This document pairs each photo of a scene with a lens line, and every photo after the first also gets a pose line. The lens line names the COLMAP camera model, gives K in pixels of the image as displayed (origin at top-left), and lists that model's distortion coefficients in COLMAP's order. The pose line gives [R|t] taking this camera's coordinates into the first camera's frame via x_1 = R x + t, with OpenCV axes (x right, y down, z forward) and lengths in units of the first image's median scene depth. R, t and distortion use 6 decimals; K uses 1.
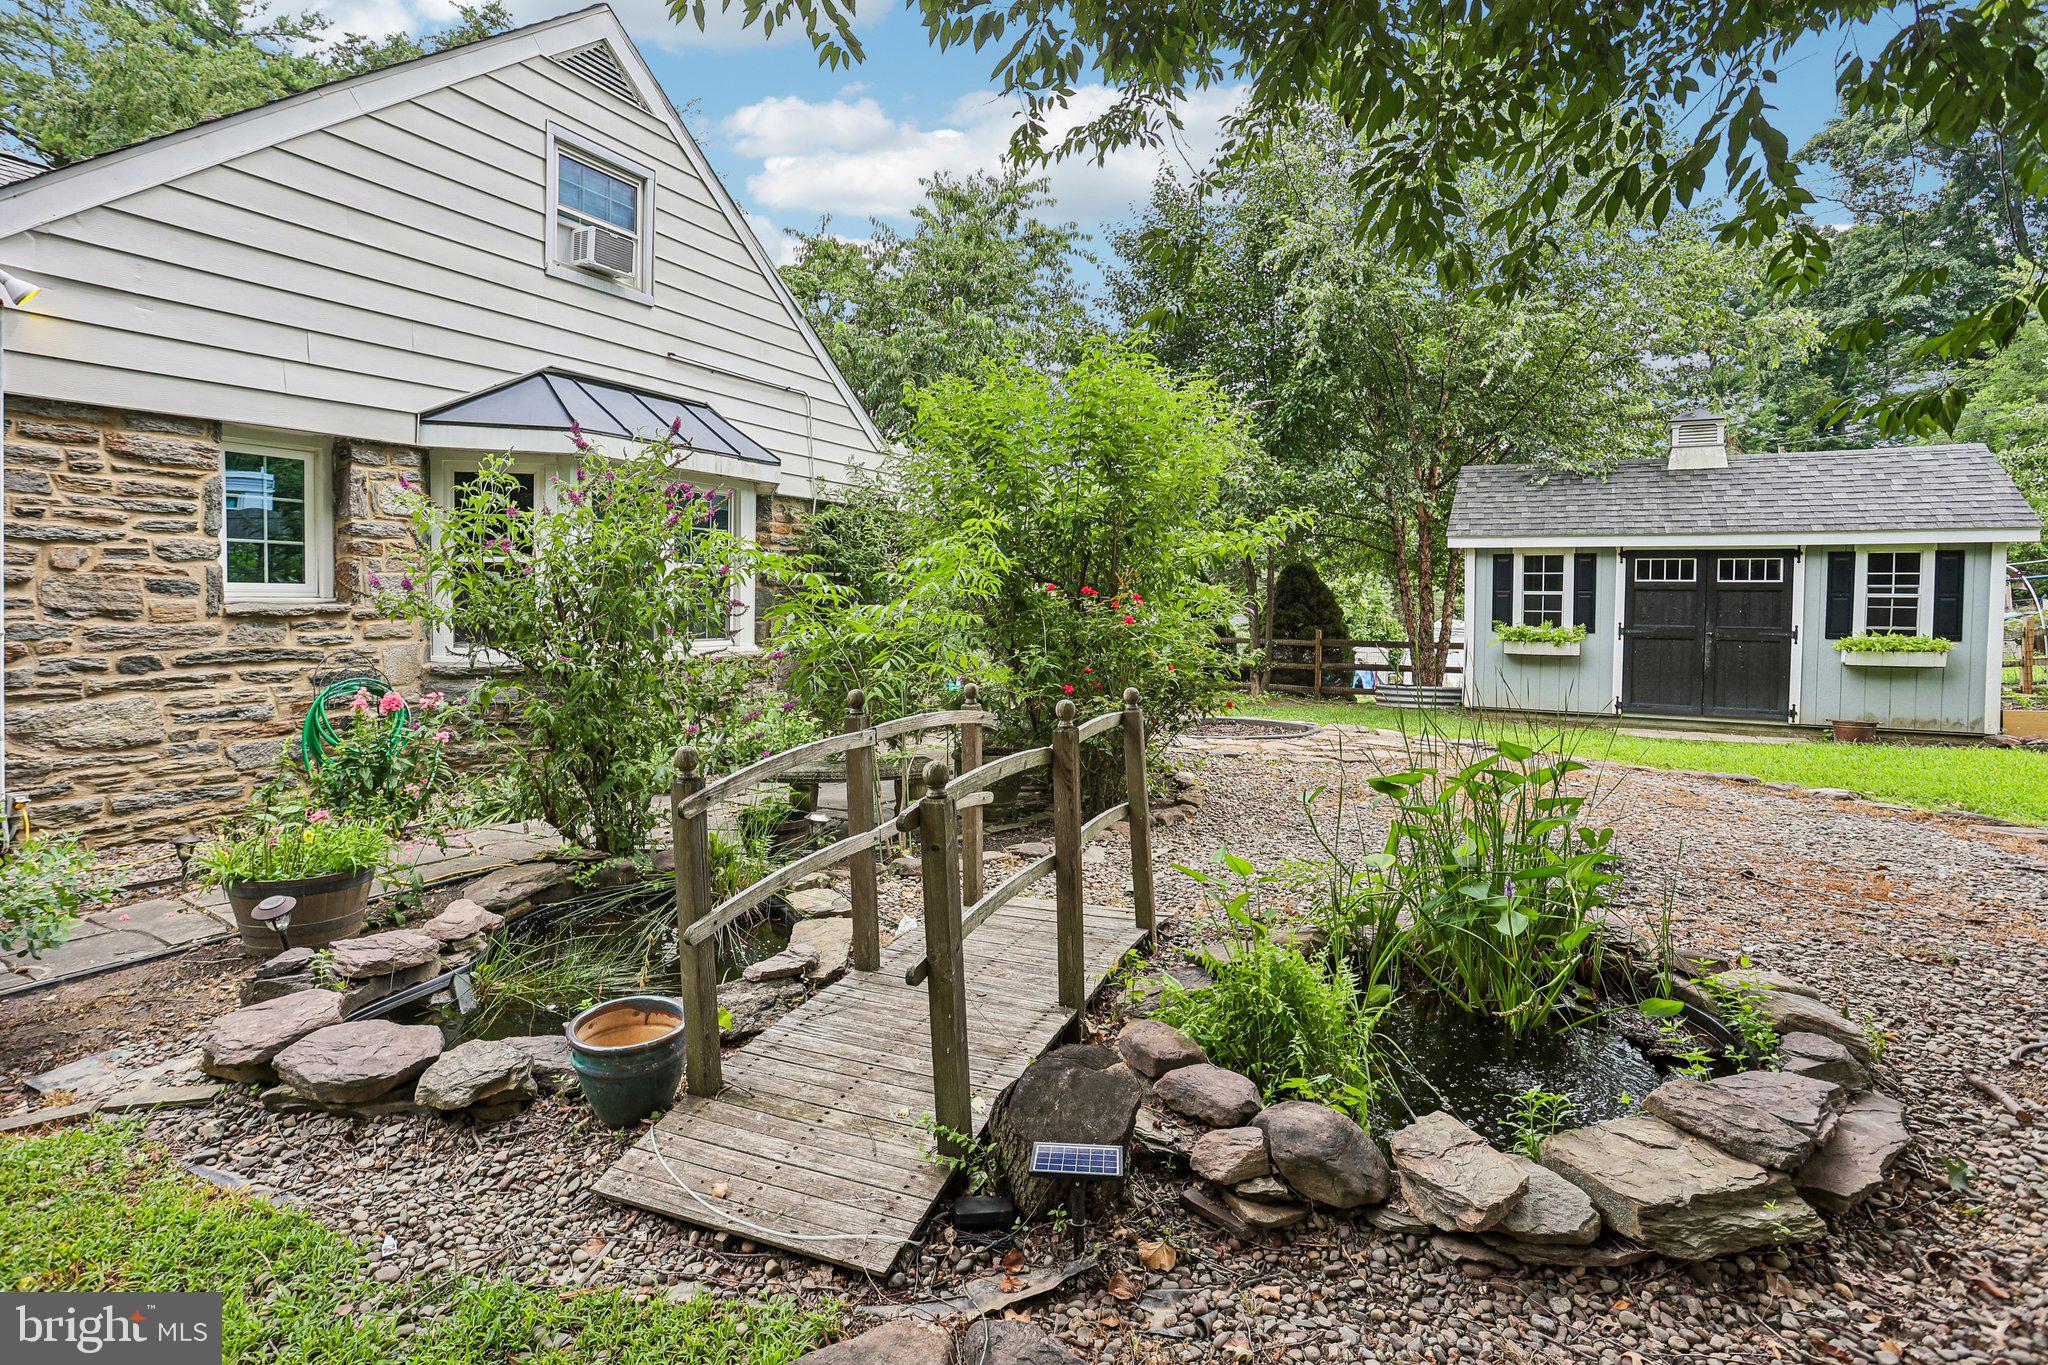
lens RADIAL K [[1063.5, 0, 1049.3], [0, 1063.5, 631.9], [0, 0, 1]] dist [-0.076319, 0.002086]
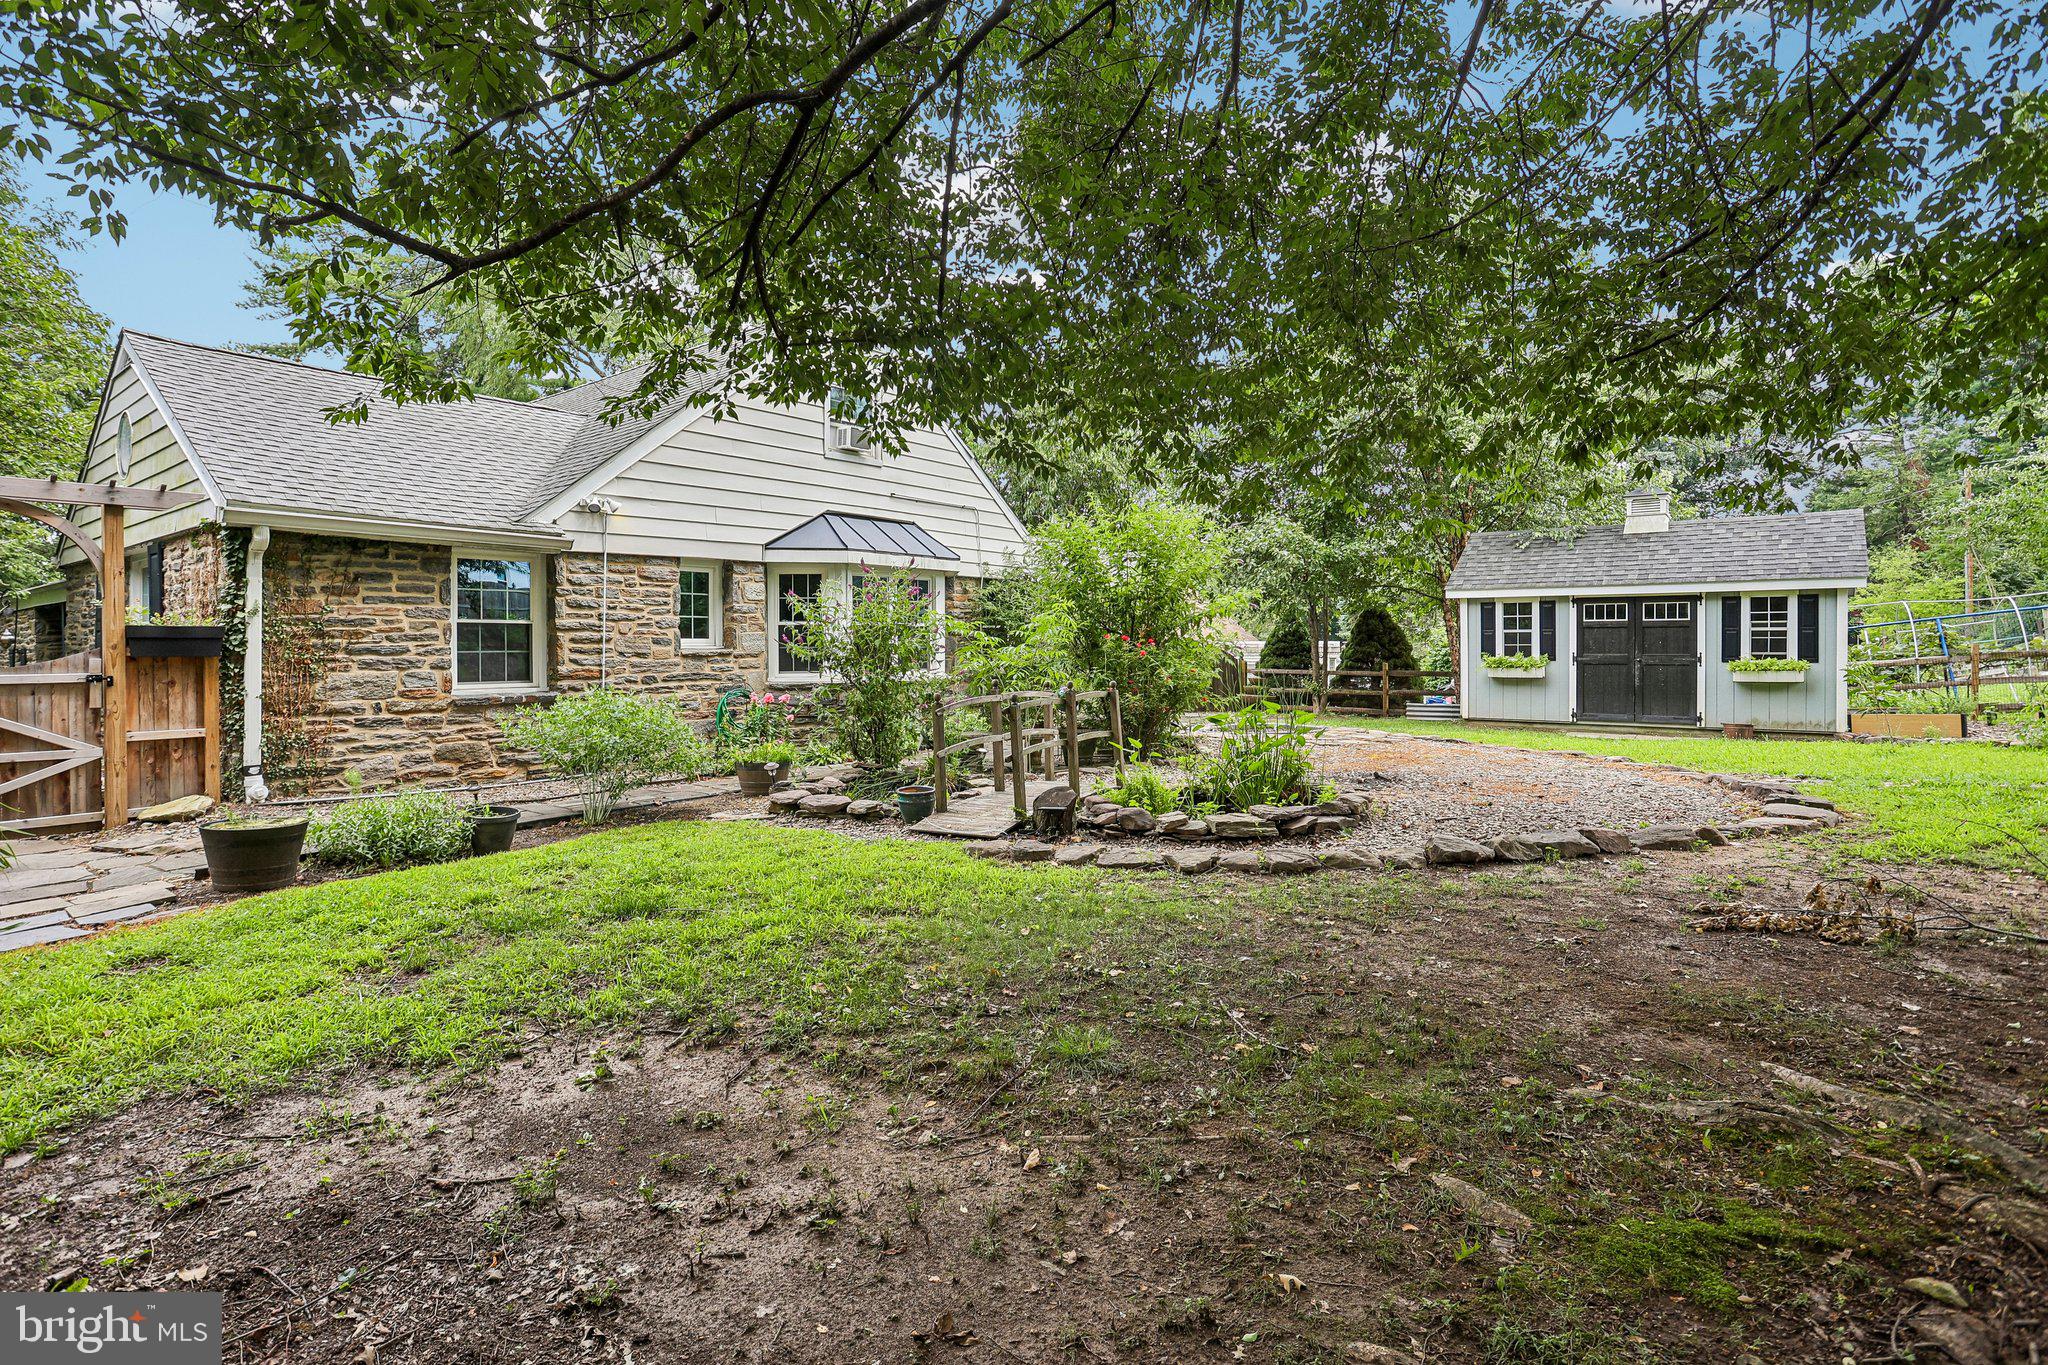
lens RADIAL K [[1001.7, 0, 1014.7], [0, 1001.7, 656.7], [0, 0, 1]] dist [-0.049426, 0.001256]
pose [[0.981697, -0.011487, -0.190105, 0.107604], [0.008481, 0.999826, -0.016620, 0.013521], [0.190263, 0.014703, 0.981623, -0.446347]]
